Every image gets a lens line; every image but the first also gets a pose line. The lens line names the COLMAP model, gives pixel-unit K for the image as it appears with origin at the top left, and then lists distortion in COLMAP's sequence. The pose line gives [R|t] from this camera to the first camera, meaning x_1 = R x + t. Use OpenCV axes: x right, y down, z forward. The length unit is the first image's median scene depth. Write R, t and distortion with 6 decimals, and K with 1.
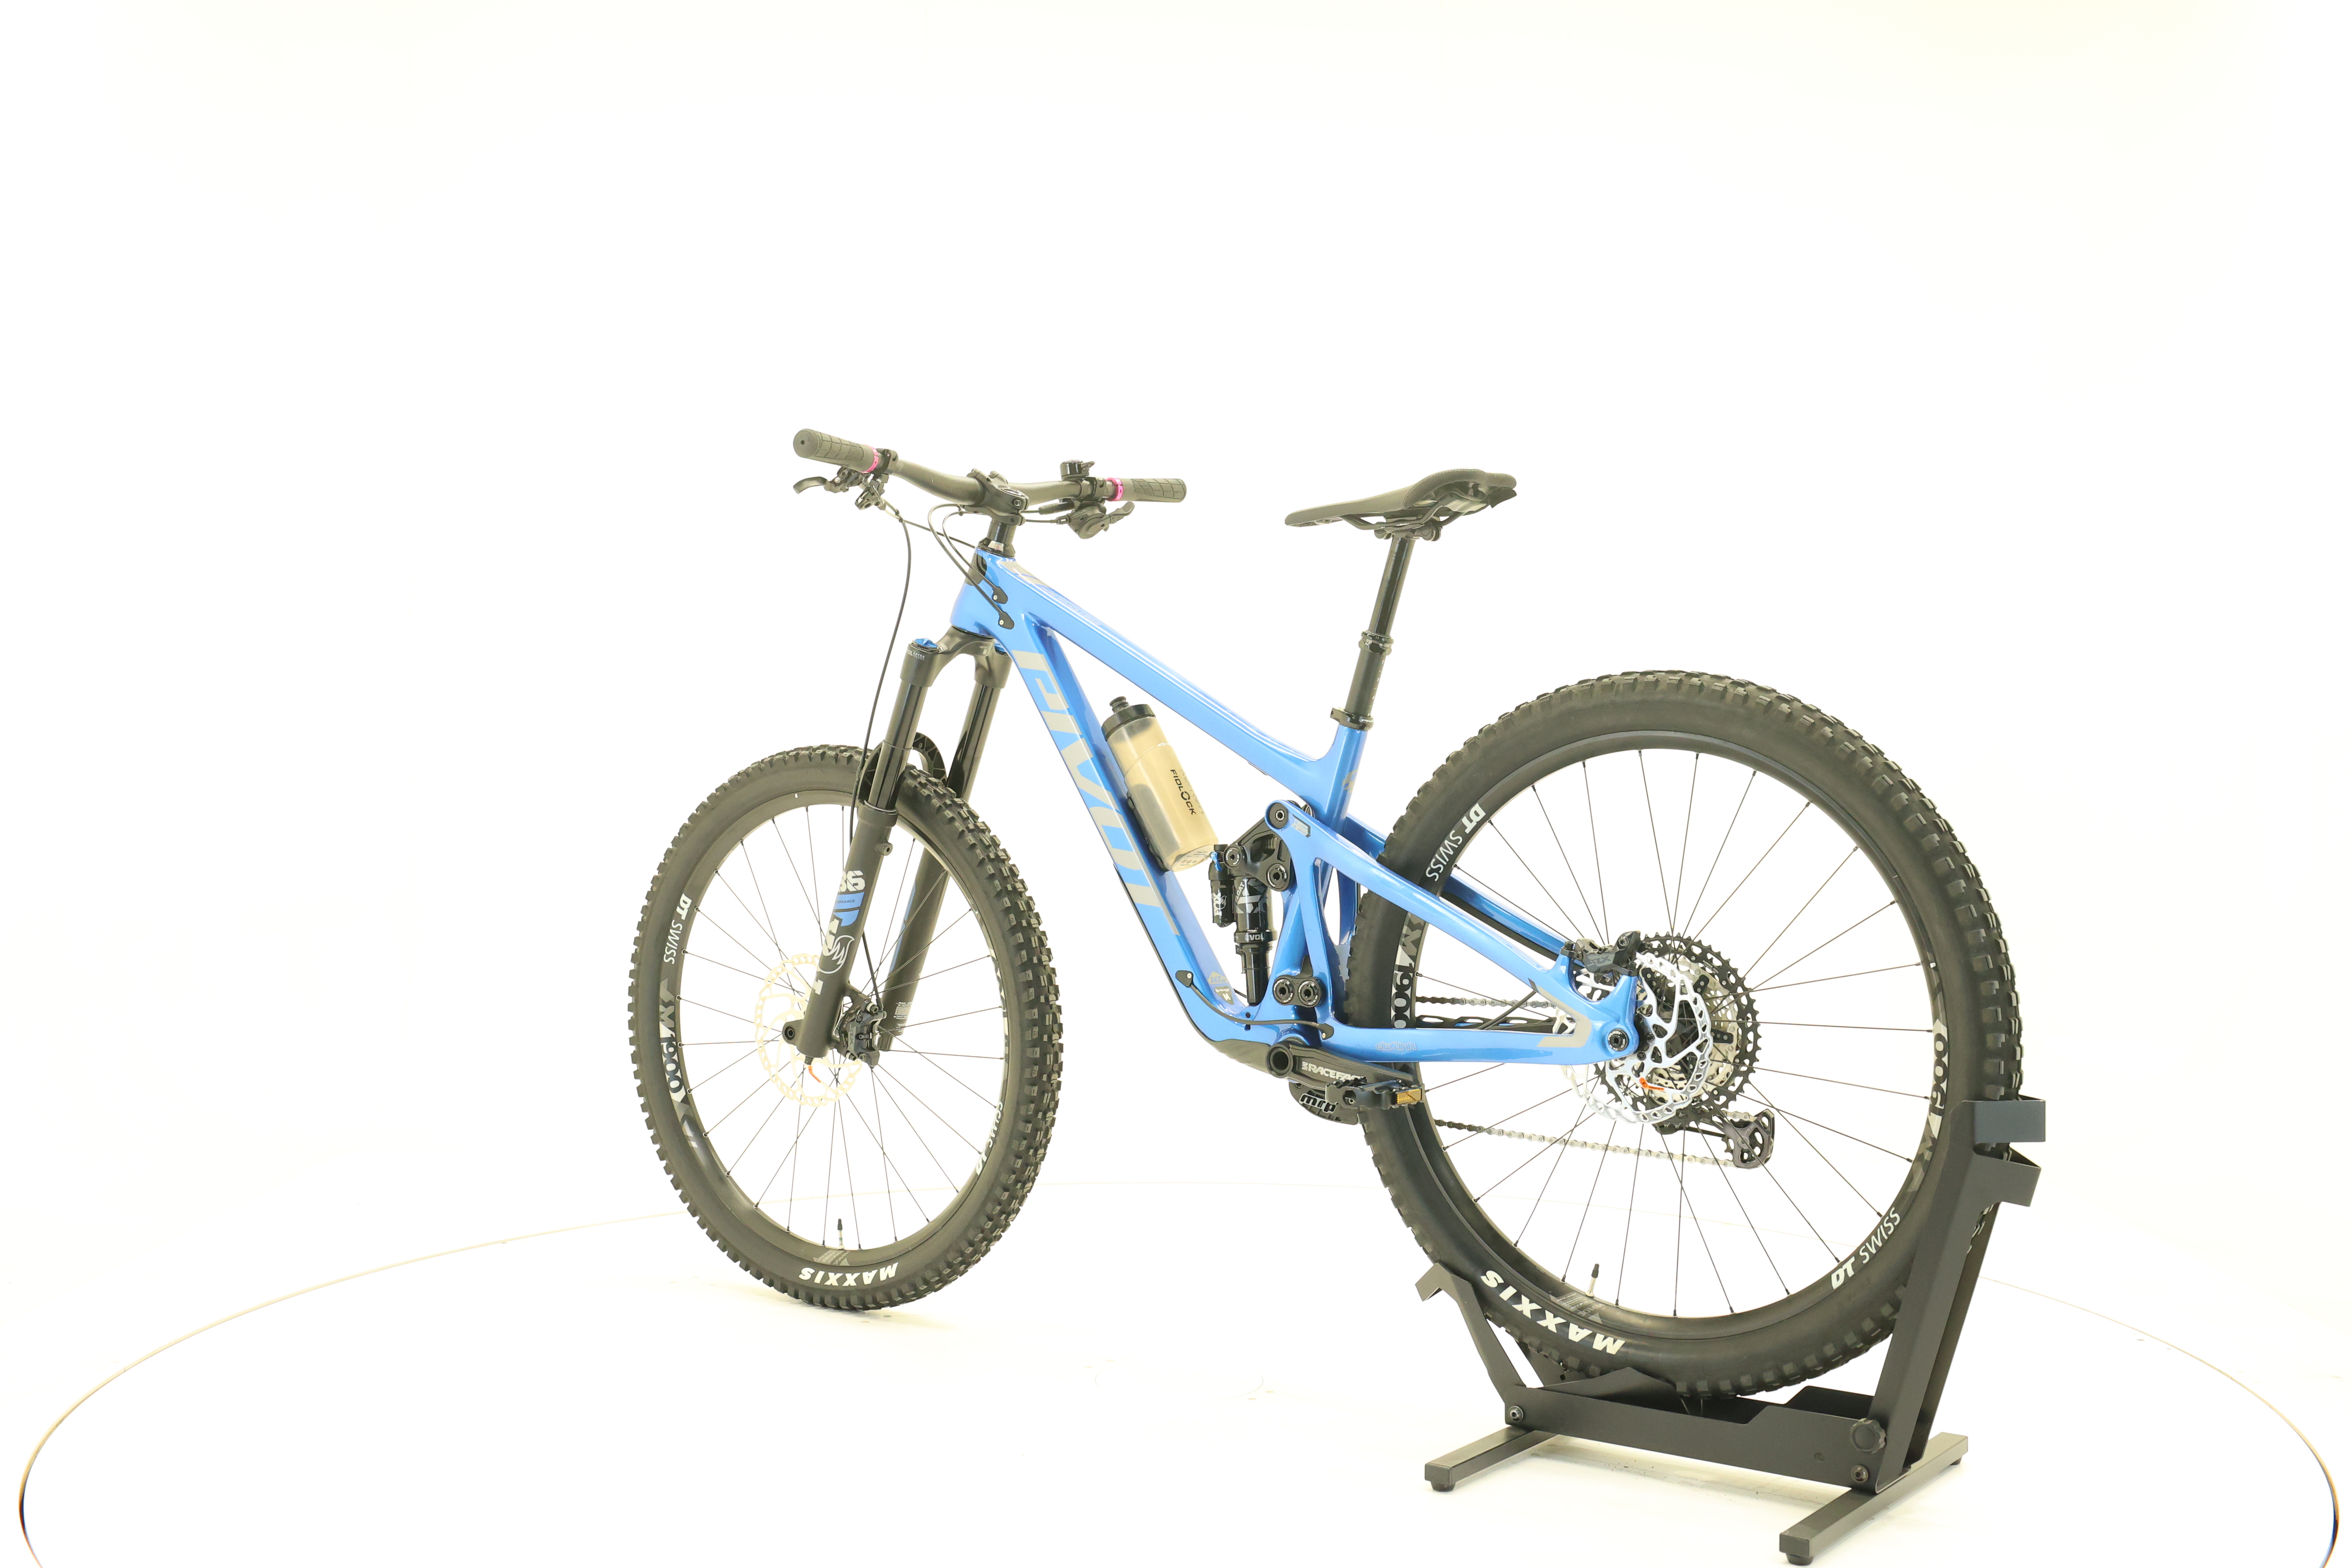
lens RADIAL K [[2506.9, 0, 1175.5], [0, 2506.9, 726.3], [0, 0, 1]] dist [-0.018035, 0.003494]
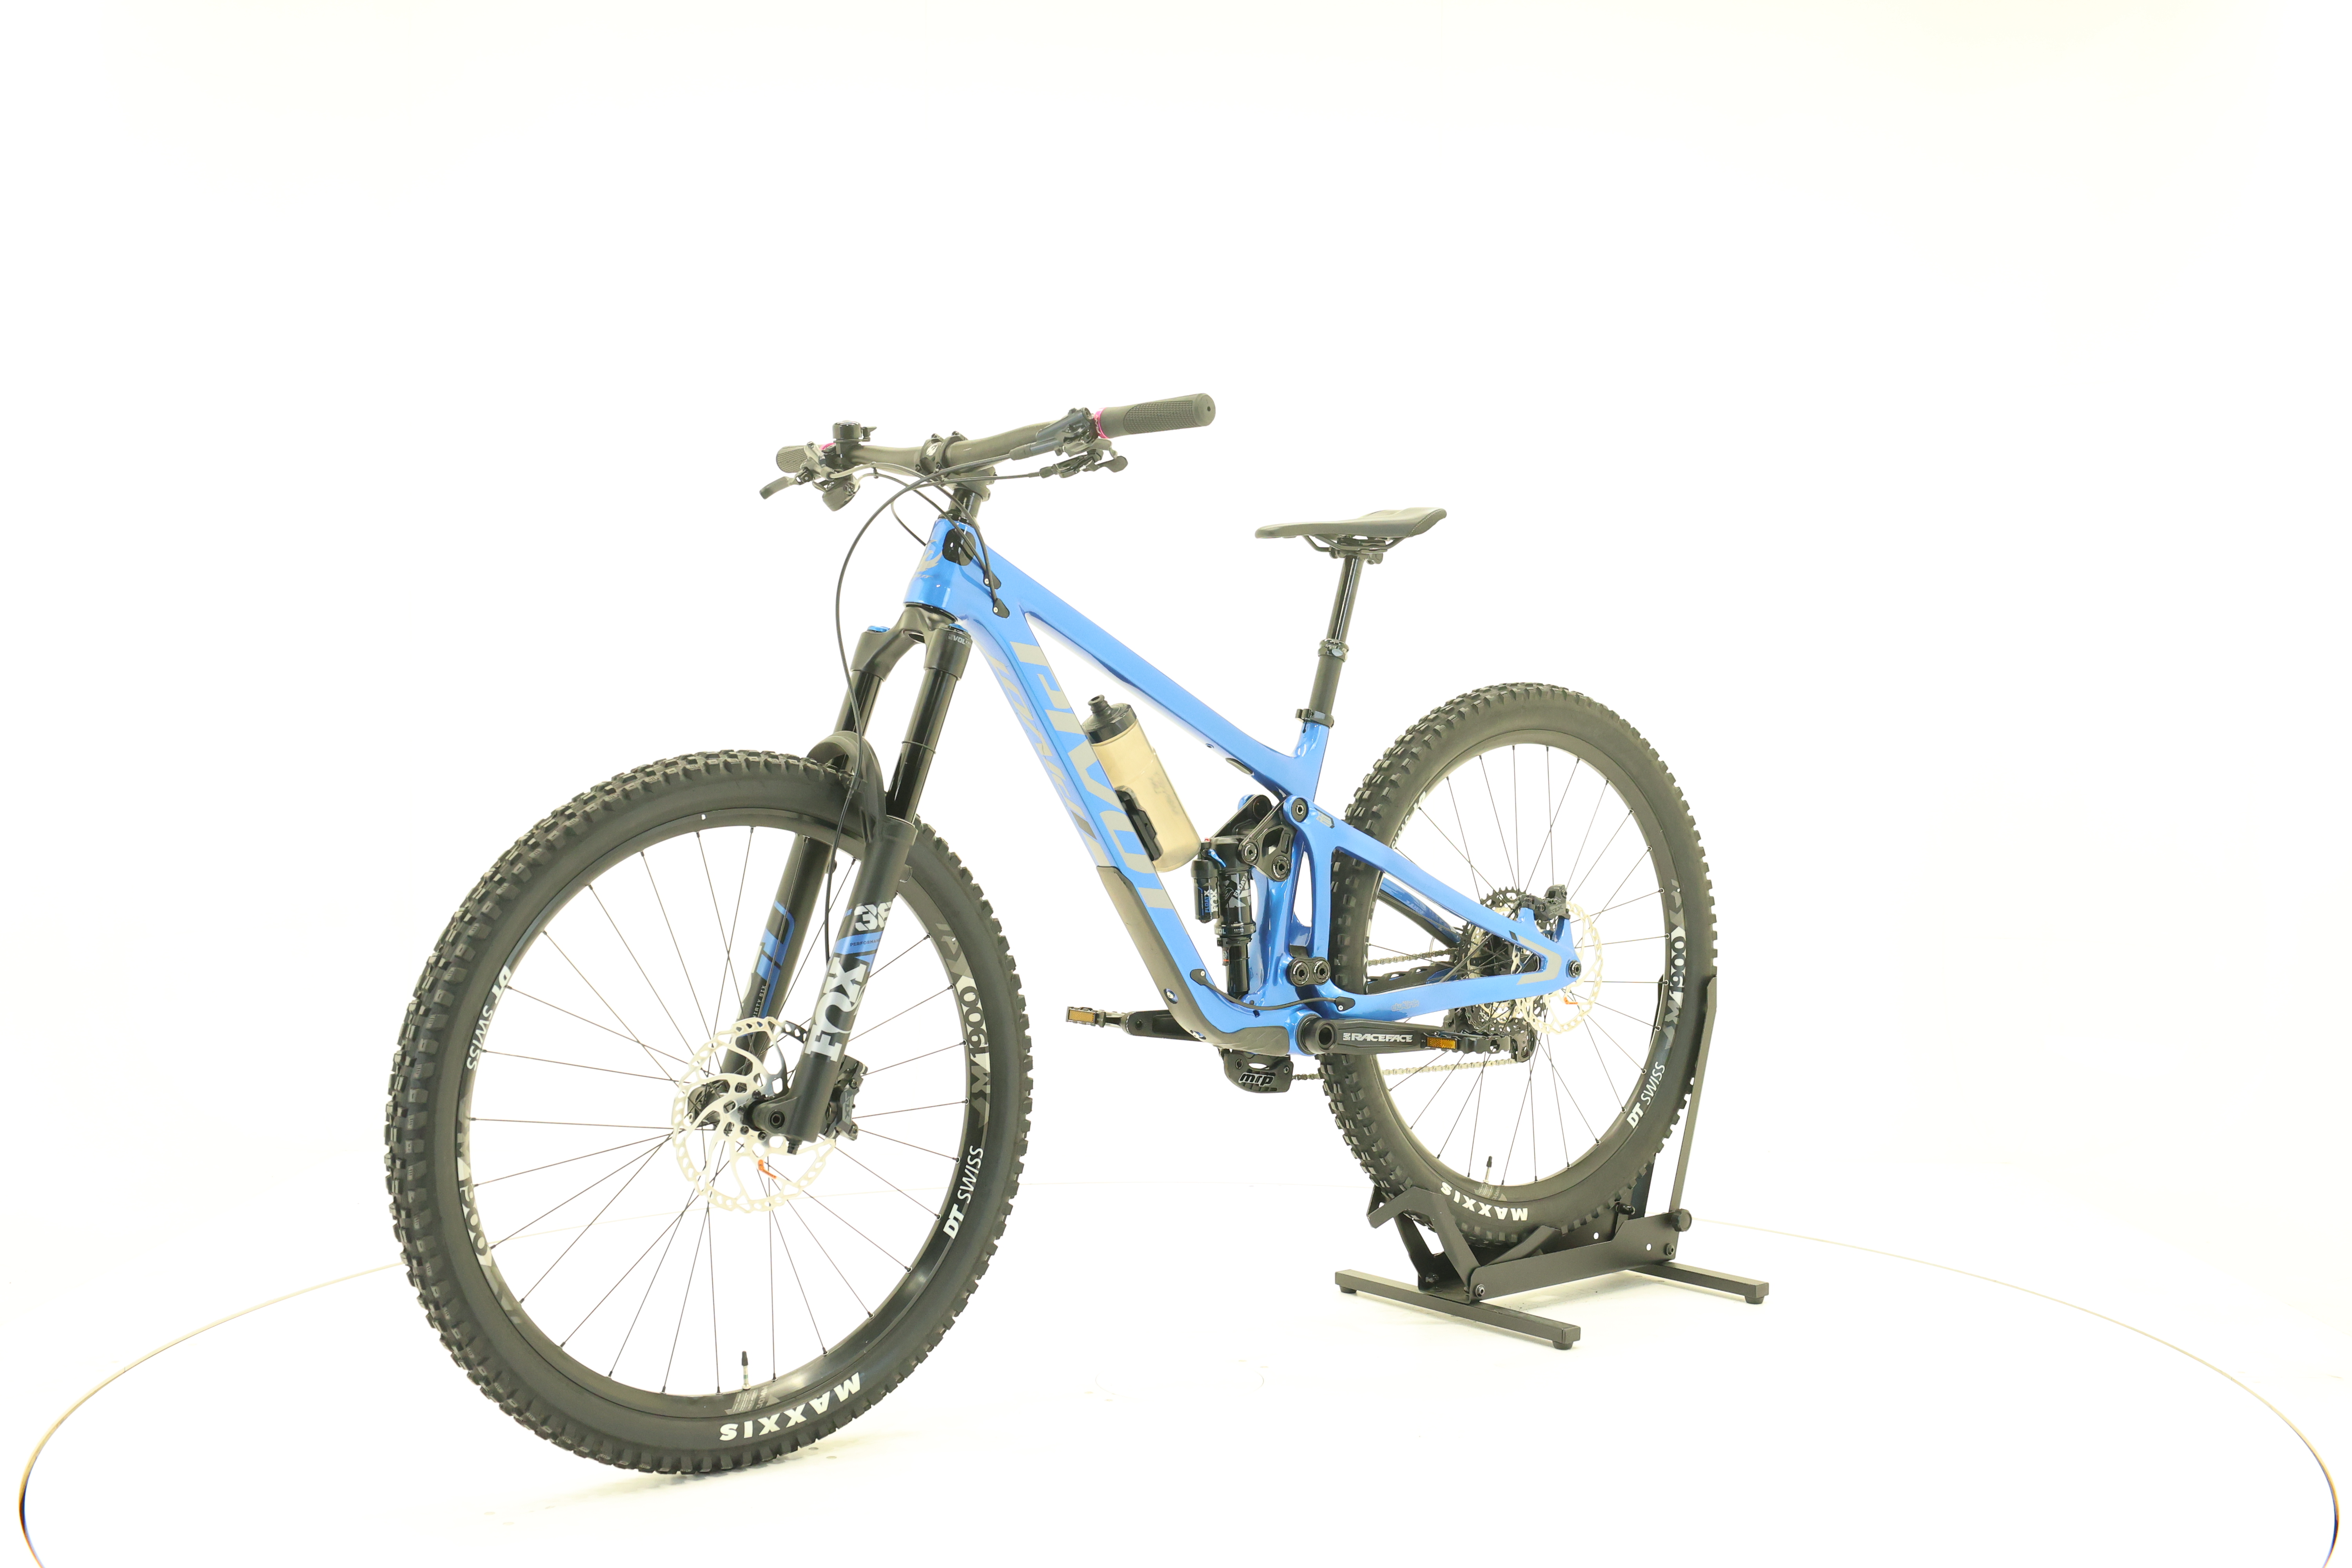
lens RADIAL K [[2506.9, 0, 1175.5], [0, 2506.9, 726.3], [0, 0, 1]] dist [-0.018035, 0.003494]
pose [[0.244631, -0.003016, 0.969612, -1.030266], [-0.003319, 0.999987, 0.003948, -0.004155], [-0.969611, -0.004184, 0.244618, 0.806911]]
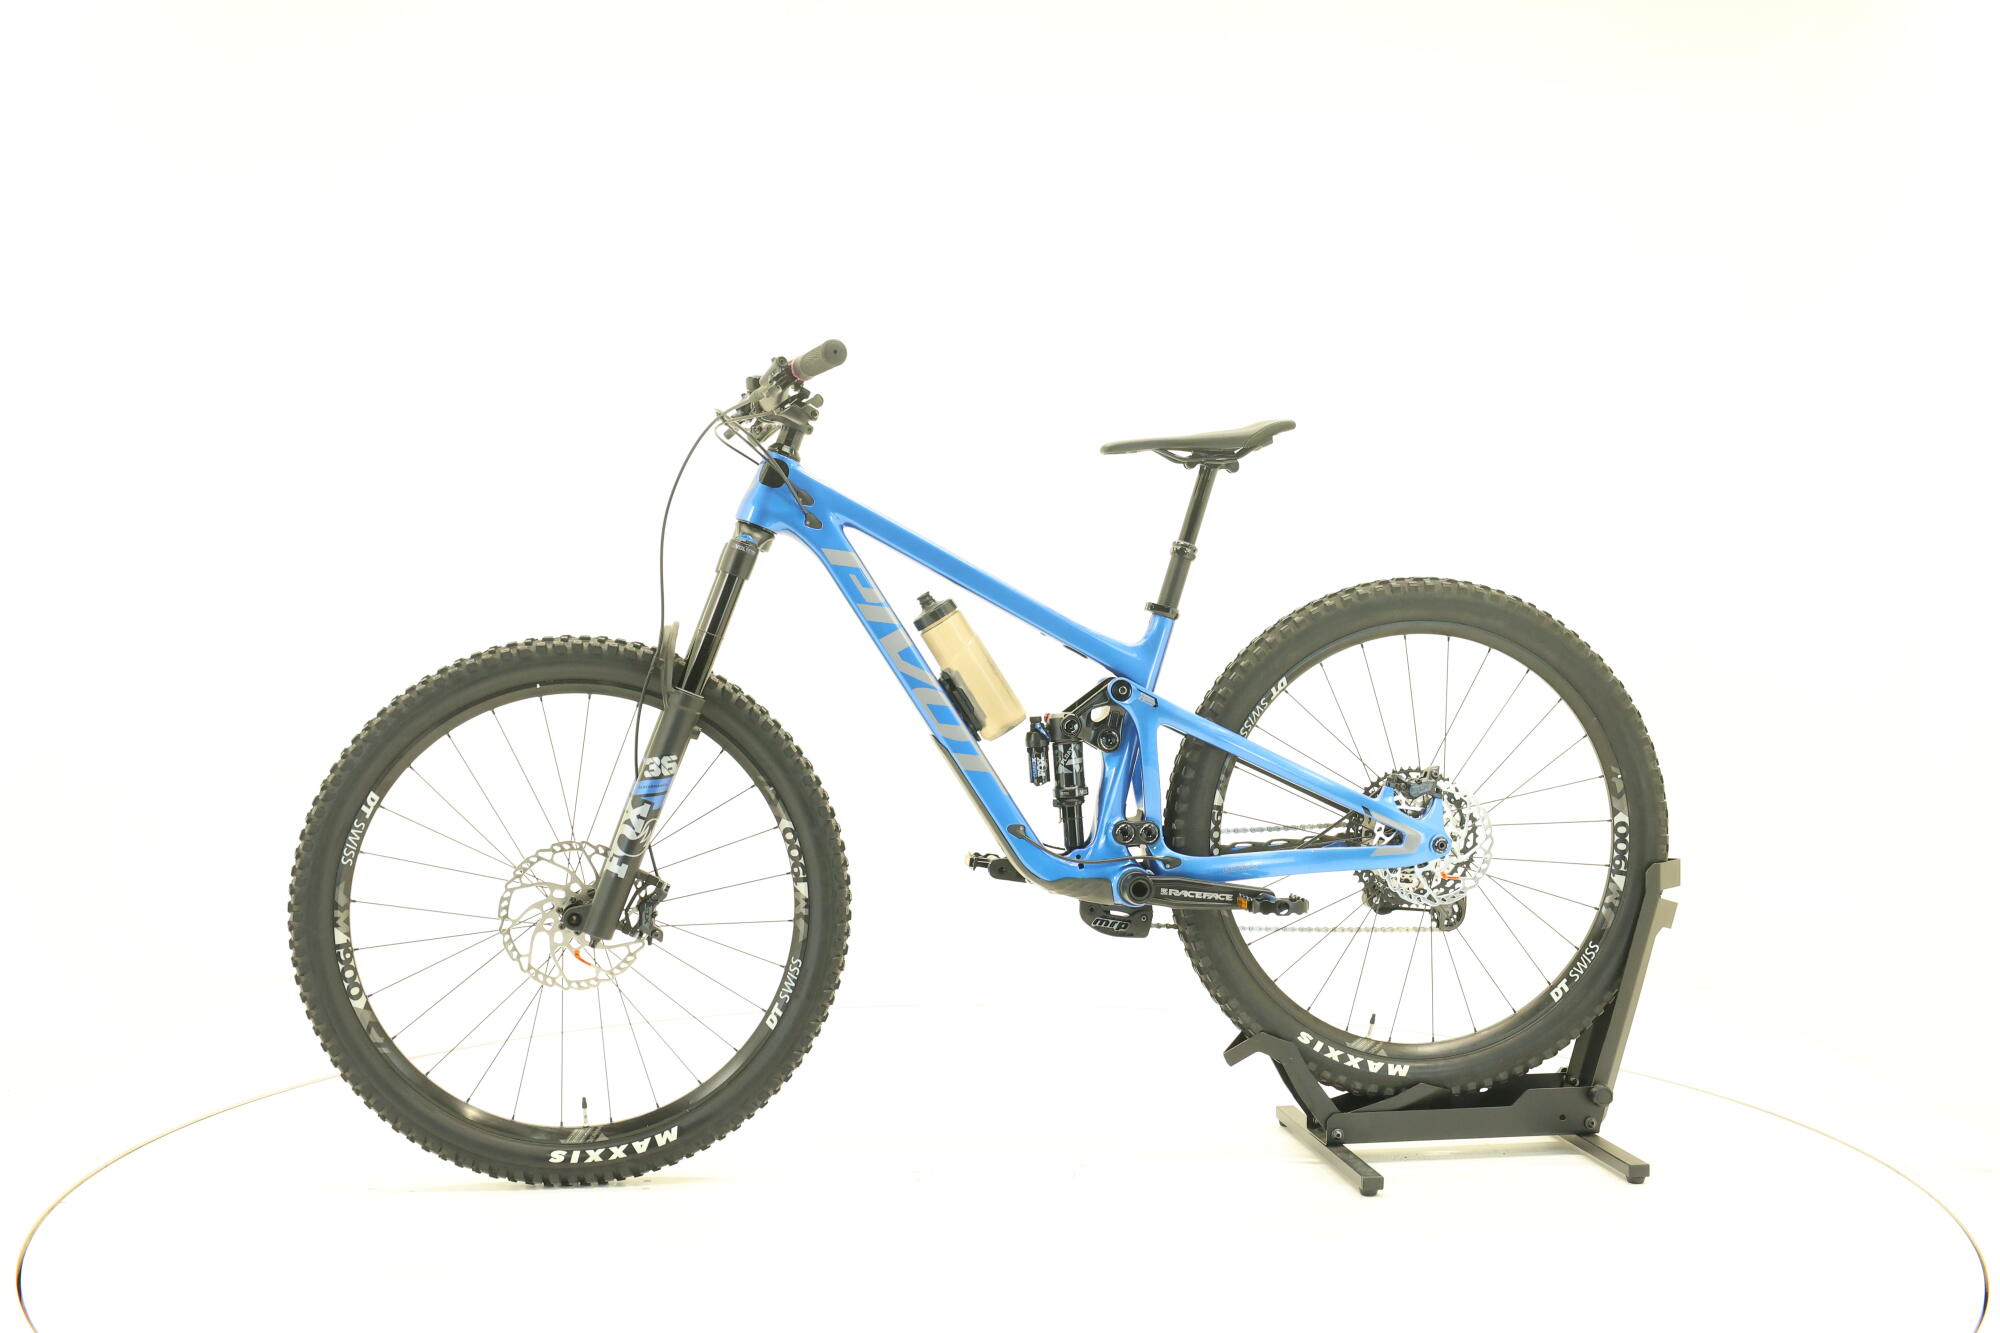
lens RADIAL K [[2131.7, 0, 999.6], [0, 2131.7, 617.4], [0, 0, 1]] dist [-0.018035, 0.003494]
pose [[0.702020, -0.001408, 0.712155, -0.757268], [-0.001324, 0.999994, 0.003282, -0.003377], [-0.712156, -0.003247, 0.702014, 0.319302]]
